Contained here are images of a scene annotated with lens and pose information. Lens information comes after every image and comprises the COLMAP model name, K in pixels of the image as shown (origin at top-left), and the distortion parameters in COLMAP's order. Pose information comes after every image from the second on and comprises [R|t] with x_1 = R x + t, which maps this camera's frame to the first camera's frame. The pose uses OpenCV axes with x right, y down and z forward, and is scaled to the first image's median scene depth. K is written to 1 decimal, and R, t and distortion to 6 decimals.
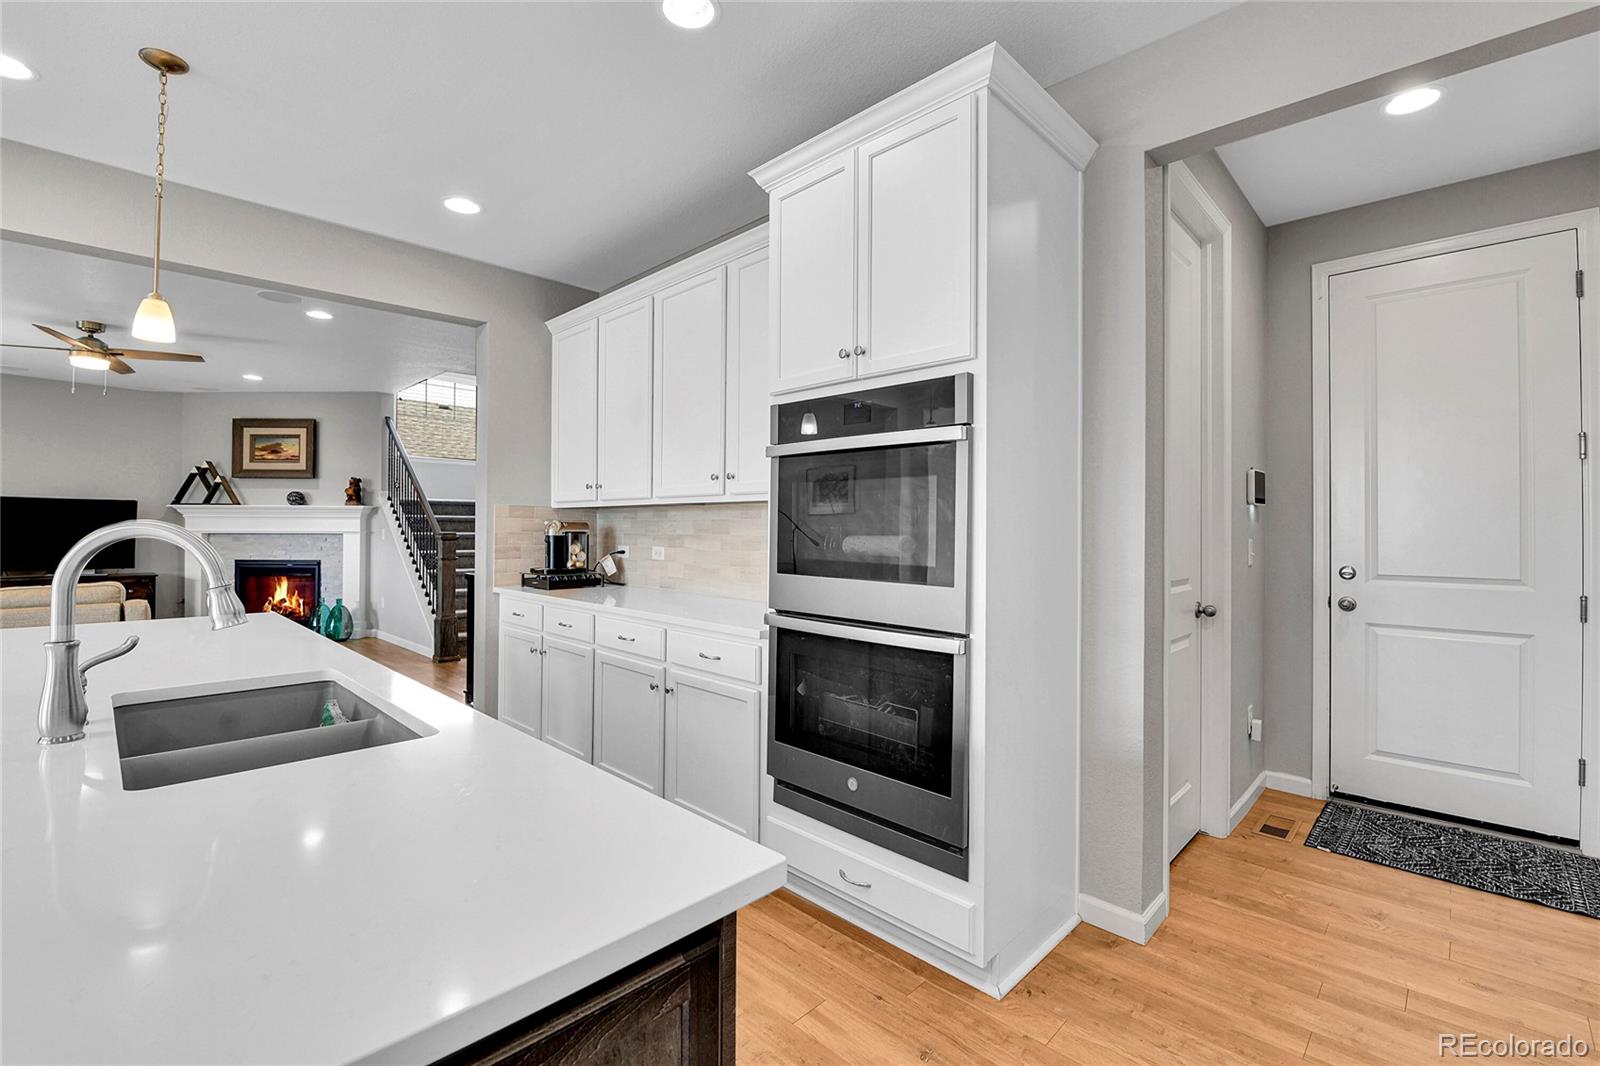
lens RADIAL K [[689.9, 0, 797.6], [0, 689.9, 524.3], [0, 0, 1]] dist [-0.000079, -0.012207]
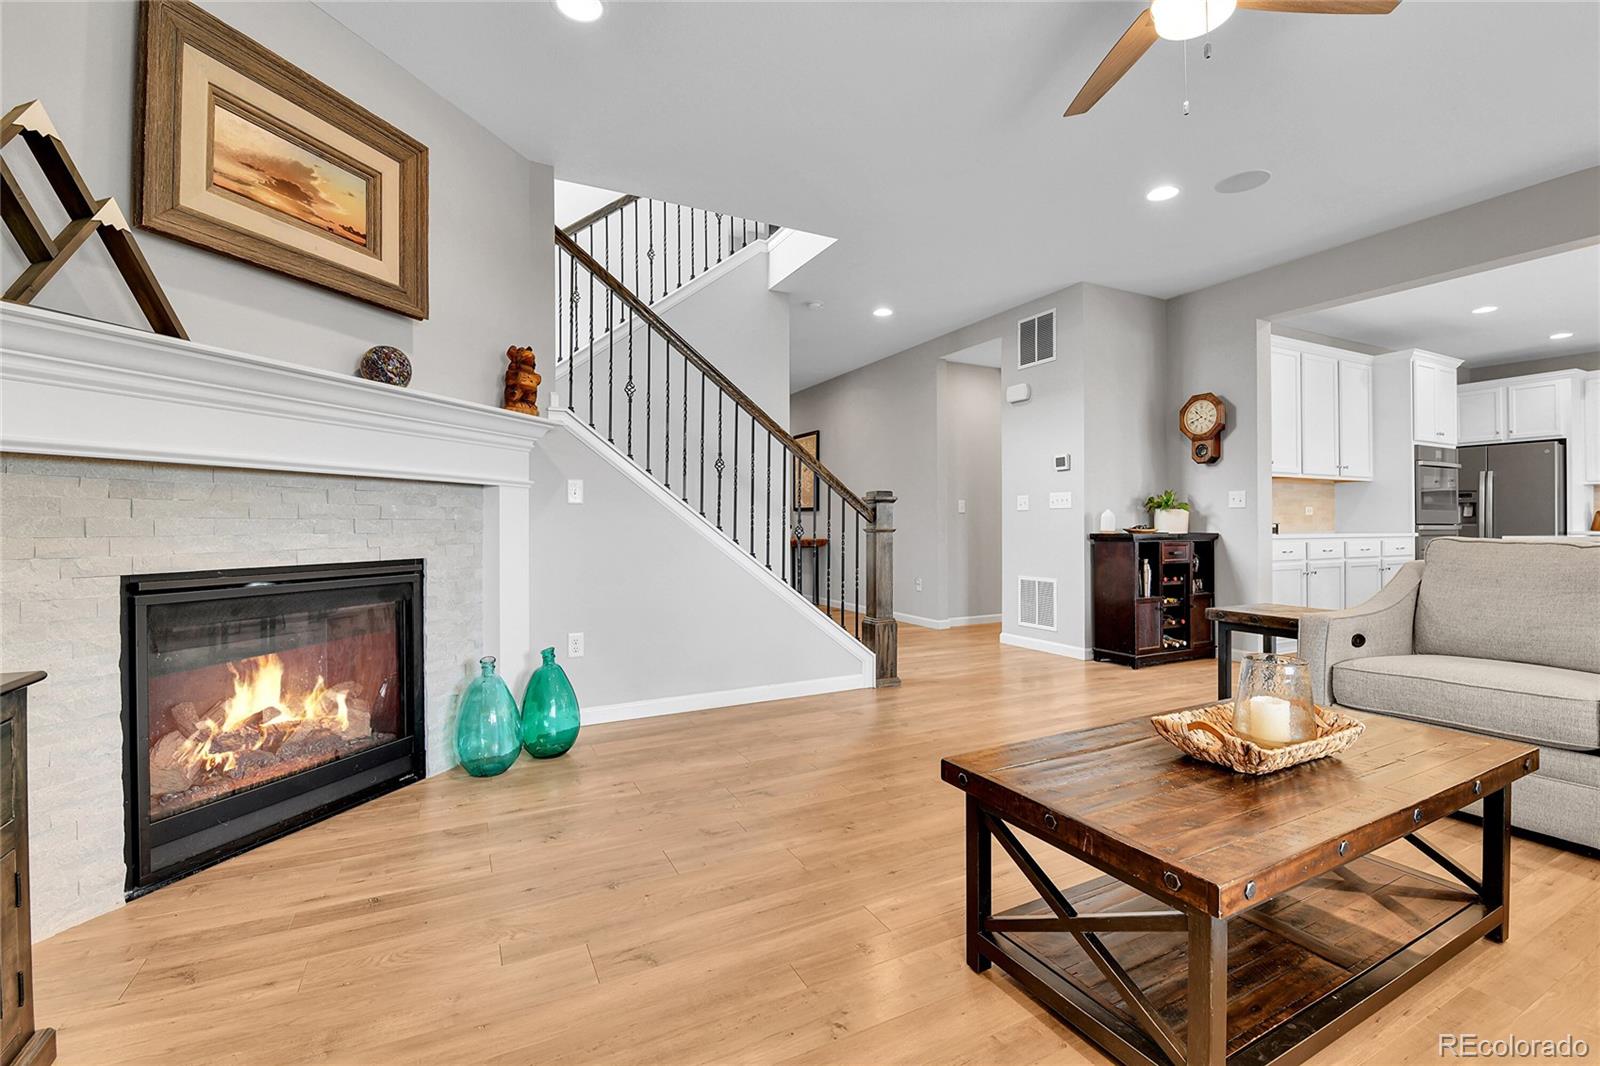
lens RADIAL K [[689.9, 0, 797.6], [0, 689.9, 524.3], [0, 0, 1]] dist [-0.000079, -0.012207]
pose [[0.328736, -0.003584, 0.944415, -1.789595], [0.001389, 0.999994, 0.003311, 0.063373], [-0.944421, 0.000224, 0.328739, 1.312177]]
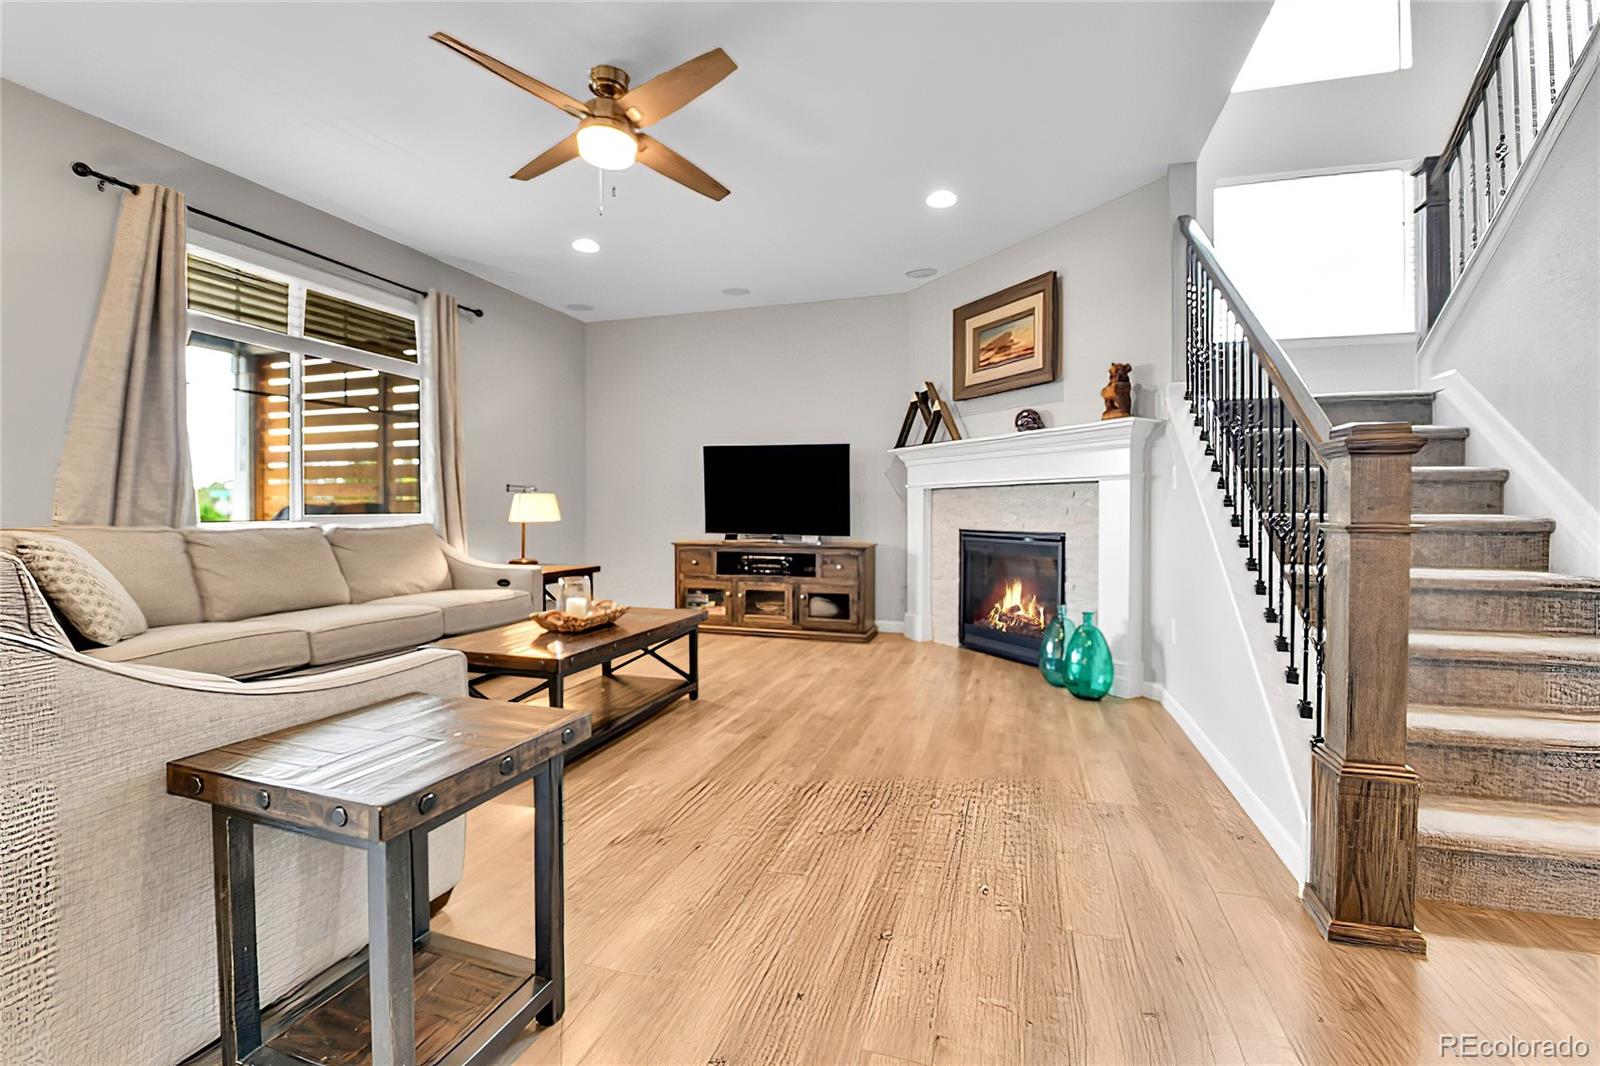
lens RADIAL K [[676.7, 0, 802.5], [0, 676.7, 512.3], [0, 0, 1]] dist [-0.001166, -0.000120]
pose [[0.448839, 0.000889, -0.893612, -0.583622], [0.003661, 0.999989, 0.002834, 0.064083], [0.893605, -0.004543, 0.448831, 1.078643]]
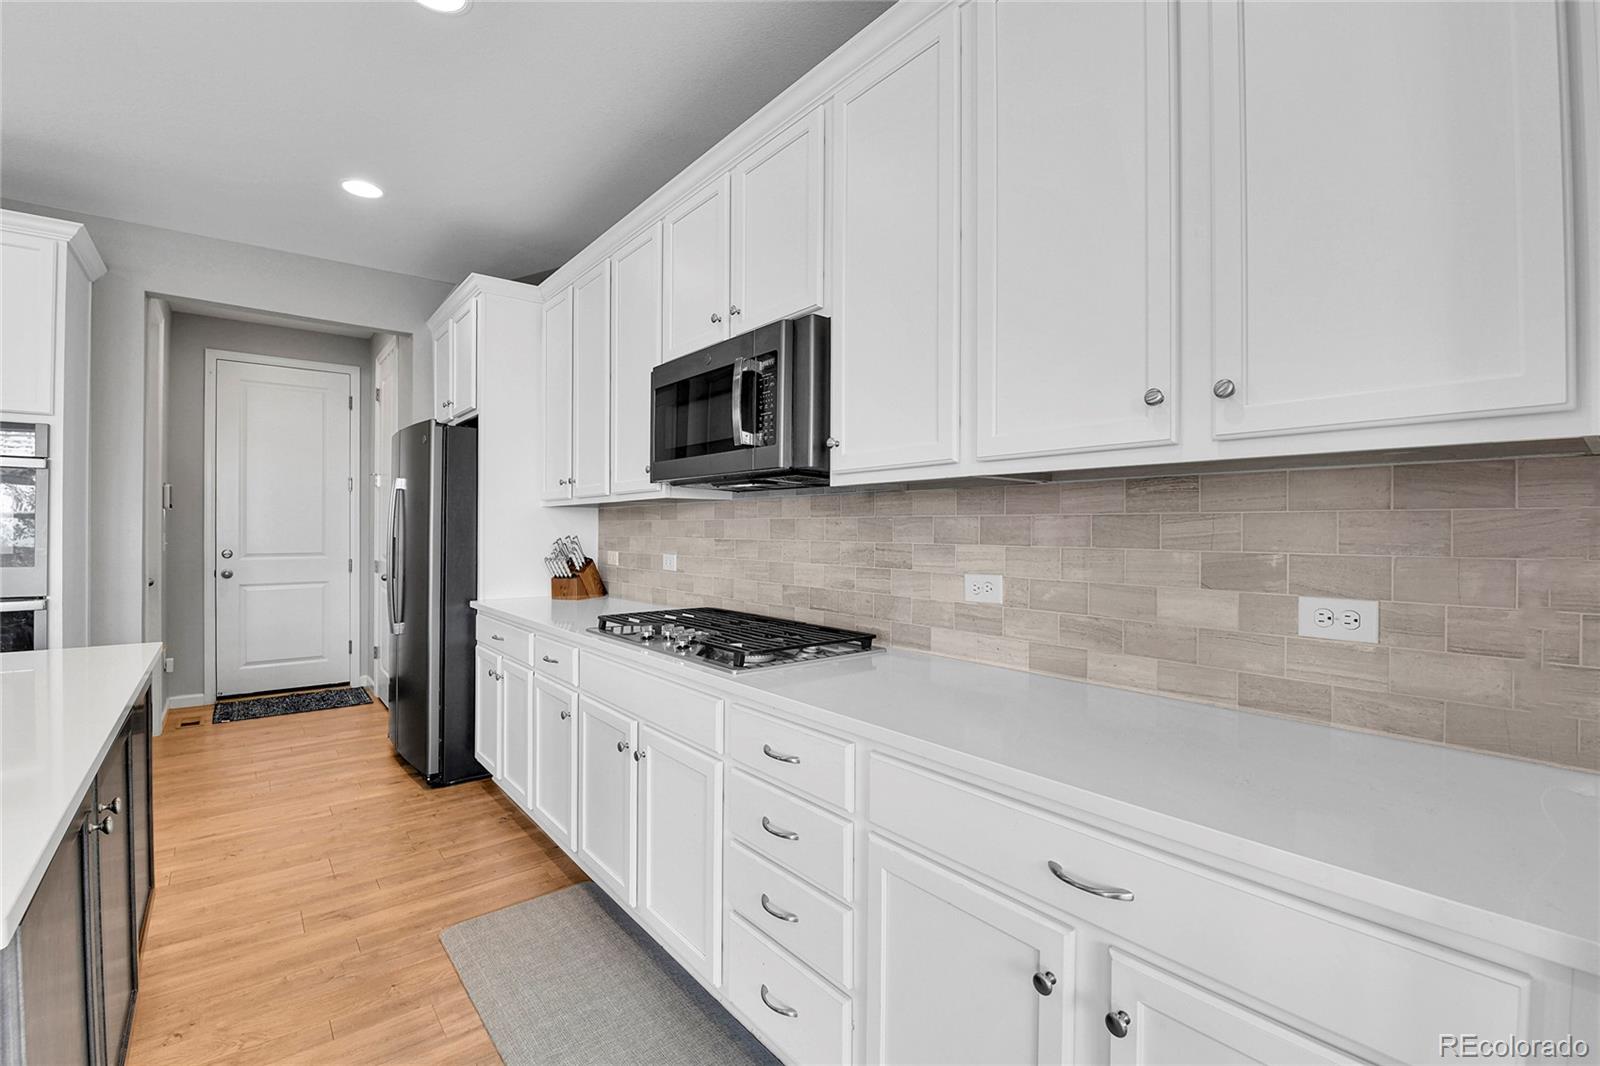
lens RADIAL K [[696.1, 0, 797.1], [0, 696.1, 528.9], [0, 0, 1]] dist [-0.000044, -0.009310]
pose [[0.118038, -0.005715, 0.992993, -0.459266], [-0.008094, 0.999945, 0.006717, -0.005073], [-0.992976, -0.008830, 0.117985, -0.354402]]
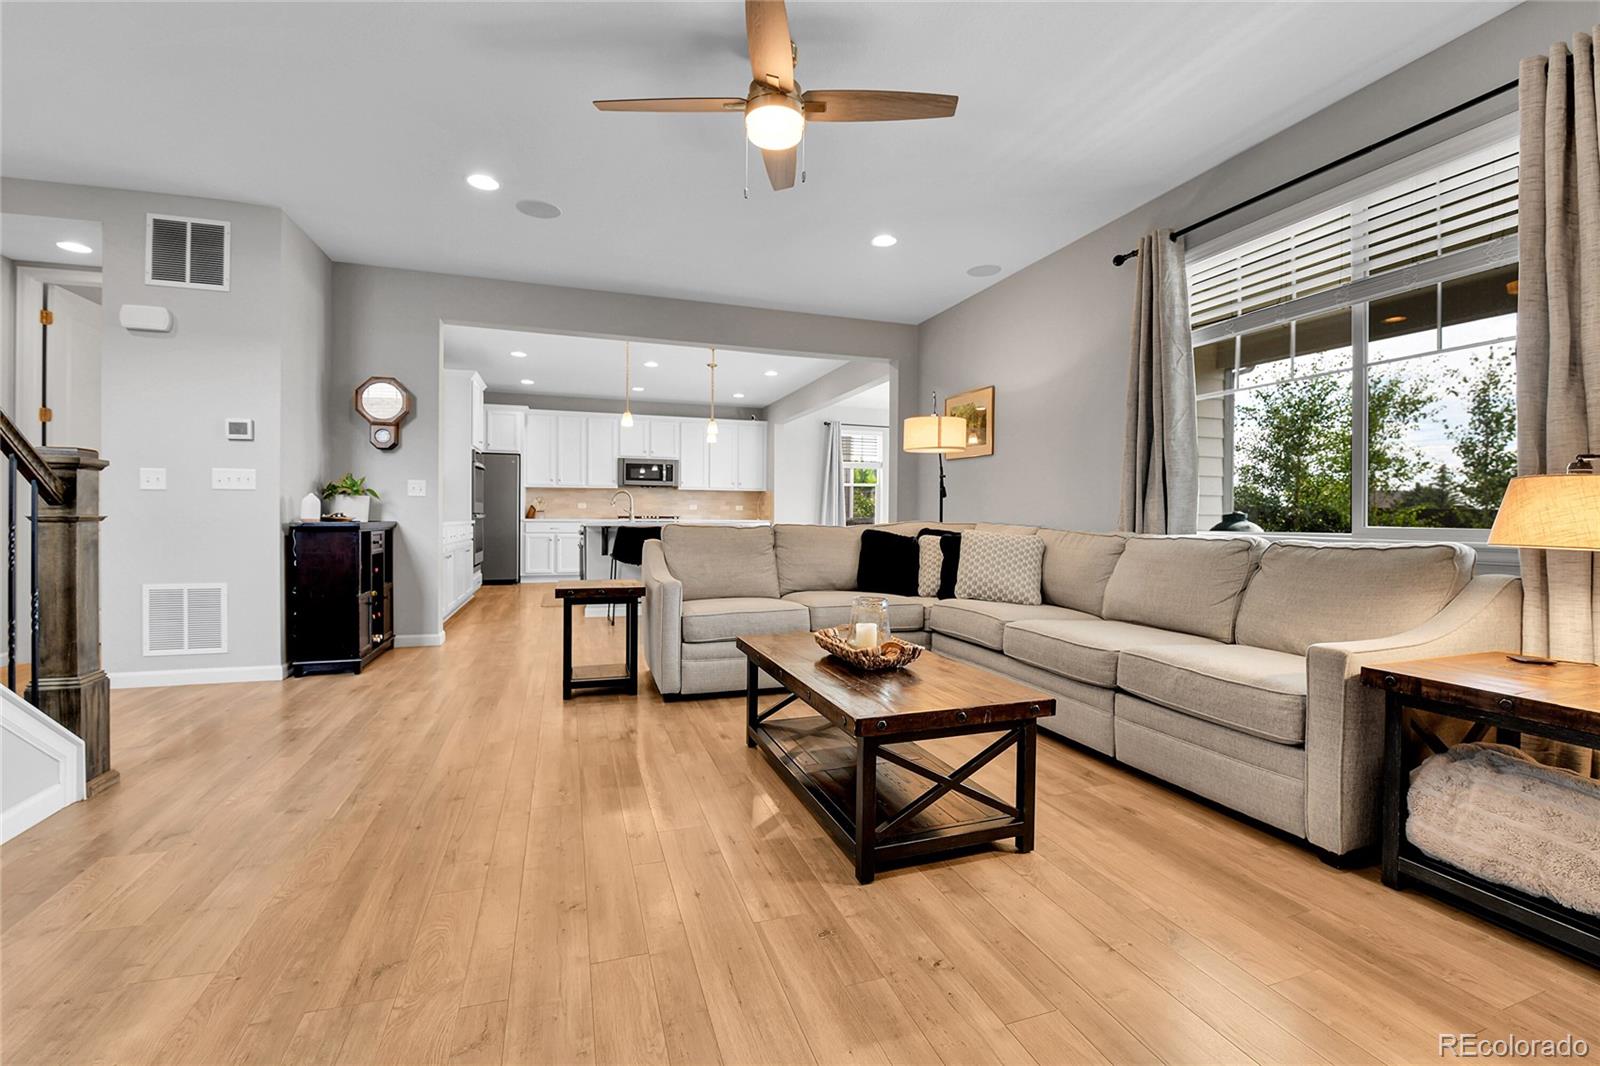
lens RADIAL K [[689.9, 0, 797.6], [0, 689.9, 524.3], [0, 0, 1]] dist [-0.000079, -0.012207]
pose [[-0.890214, -0.016822, 0.455232, -1.572064], [-0.013291, 0.999852, 0.010956, 0.066467], [-0.455349, 0.003703, -0.890306, 1.758639]]
